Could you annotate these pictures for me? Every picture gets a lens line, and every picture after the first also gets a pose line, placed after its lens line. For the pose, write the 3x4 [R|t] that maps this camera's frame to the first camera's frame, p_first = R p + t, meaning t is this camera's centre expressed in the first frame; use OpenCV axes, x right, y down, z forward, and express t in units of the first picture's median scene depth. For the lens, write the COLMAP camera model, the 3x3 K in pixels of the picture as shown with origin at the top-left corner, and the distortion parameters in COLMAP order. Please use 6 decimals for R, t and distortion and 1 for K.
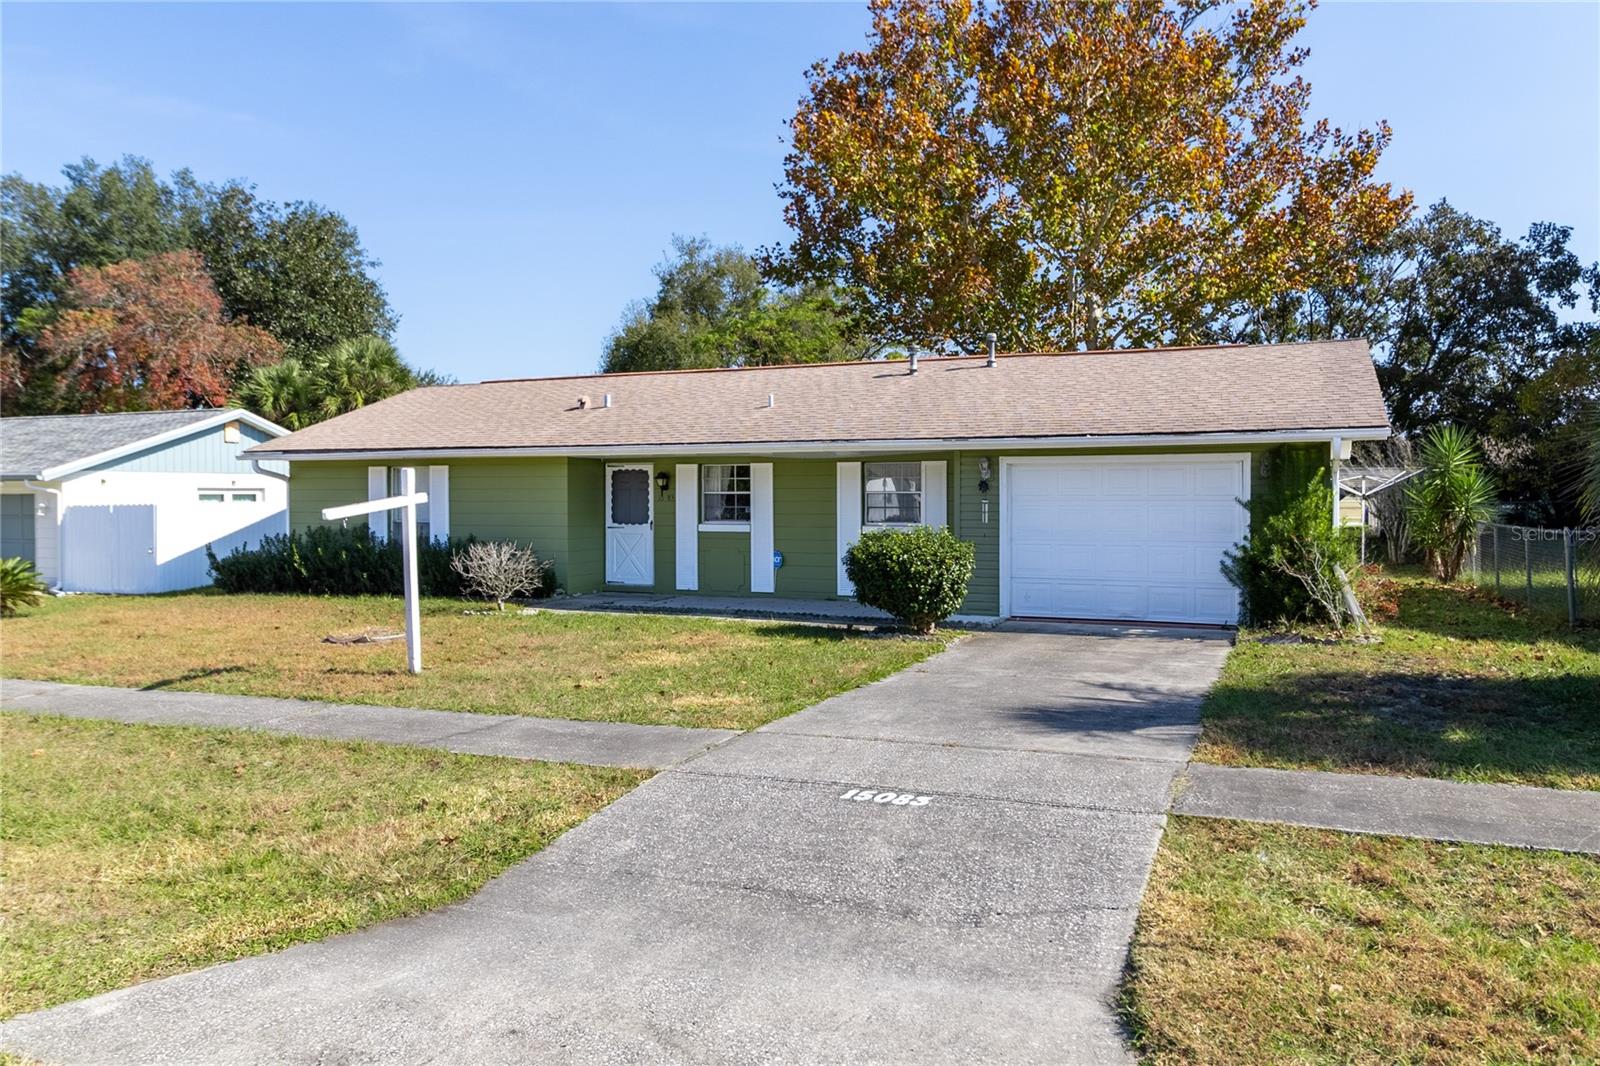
lens RADIAL K [[1143.4, 0, 798.7], [0, 1143.4, 490.7], [0, 0, 1]] dist [0.001700, -0.001585]
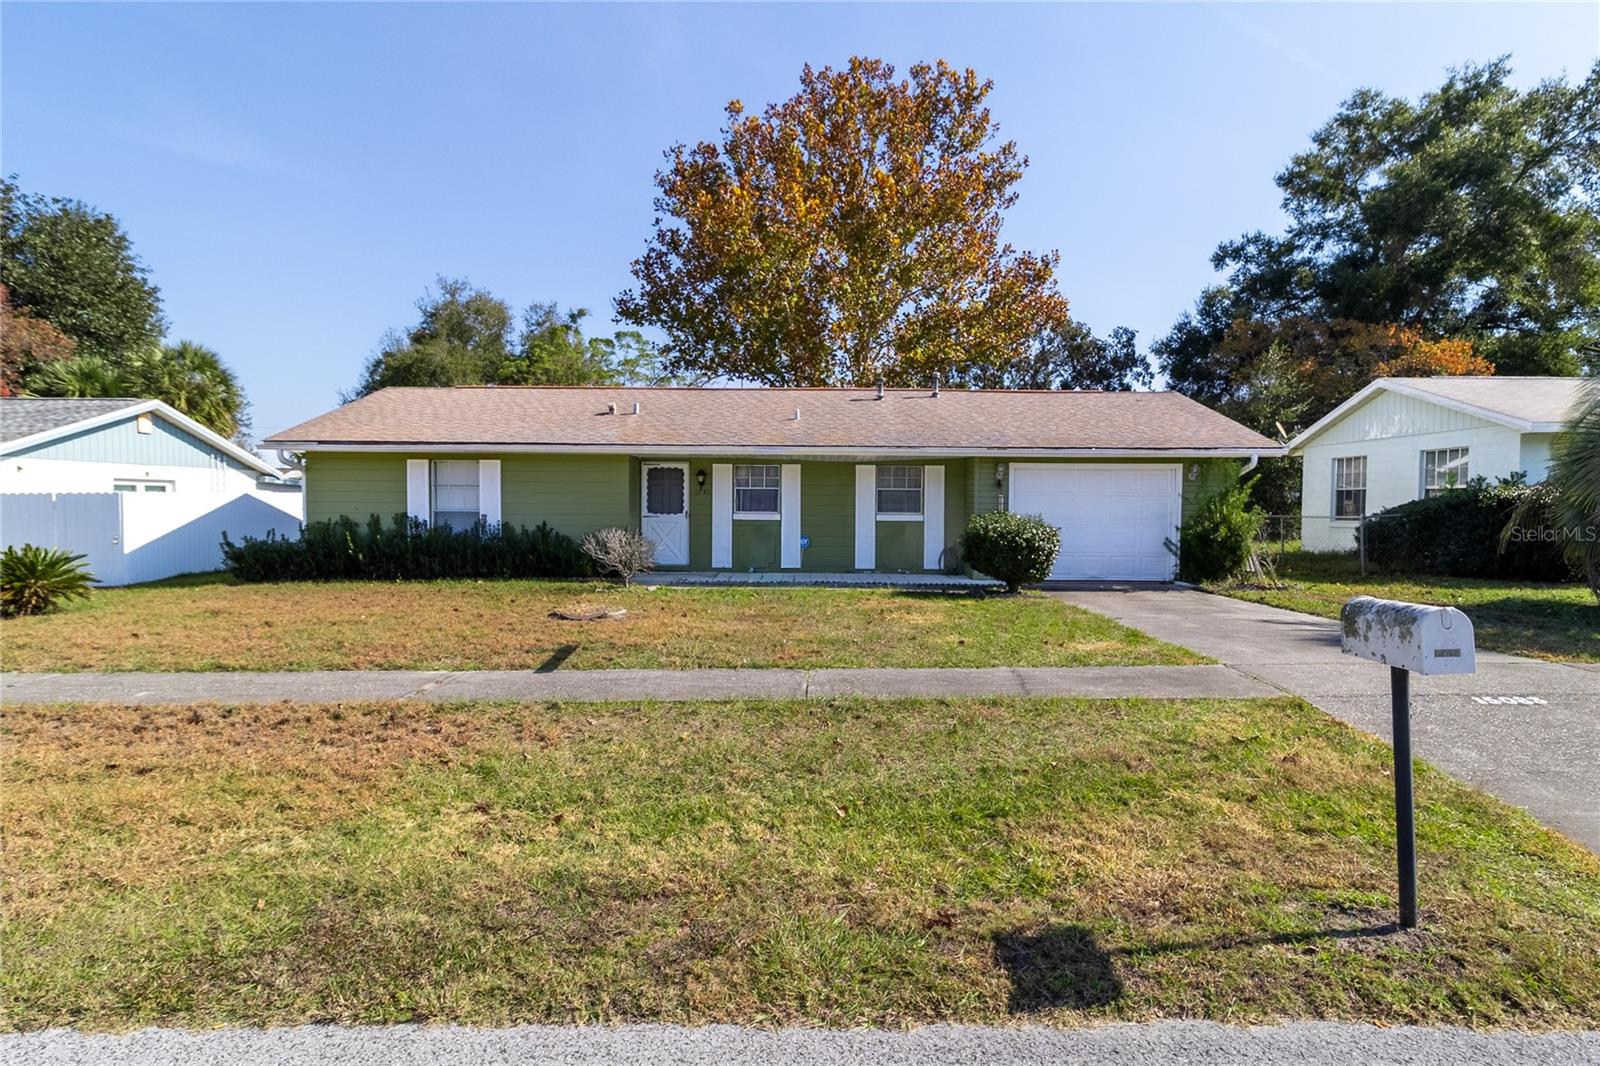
lens RADIAL K [[847.8, 0, 801.9], [0, 847.8, 526.2], [0, 0, 1]] dist [0.003908, 0.001196]
pose [[0.922847, -0.002962, 0.385156, -0.358446], [-0.010111, 0.999440, 0.031912, 0.013037], [-0.385035, -0.033344, 0.922299, 0.133606]]
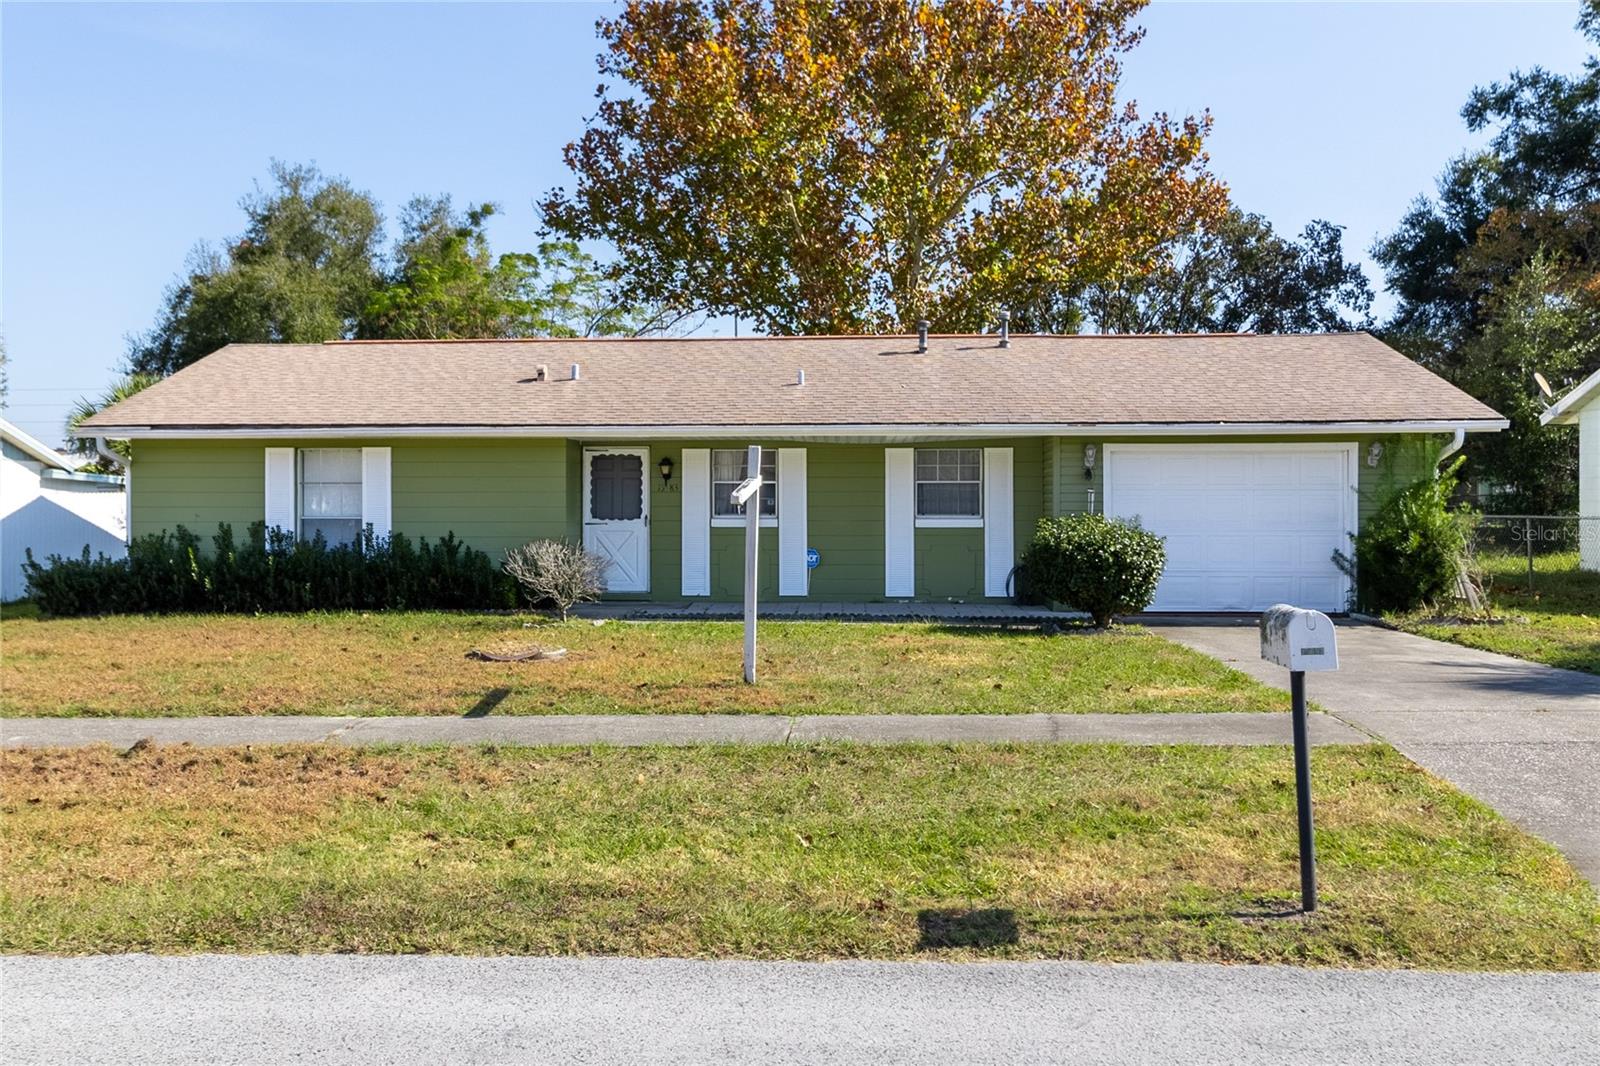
lens RADIAL K [[1376.7, 0, 739.7], [0, 1376.7, 495.6], [0, 0, 1]] dist [0.007131, -0.011249]
pose [[0.947145, 0.000329, 0.320806, -0.389442], [-0.001751, 0.999990, 0.004145, 0.007441], [-0.320801, -0.004488, 0.947136, 0.010341]]
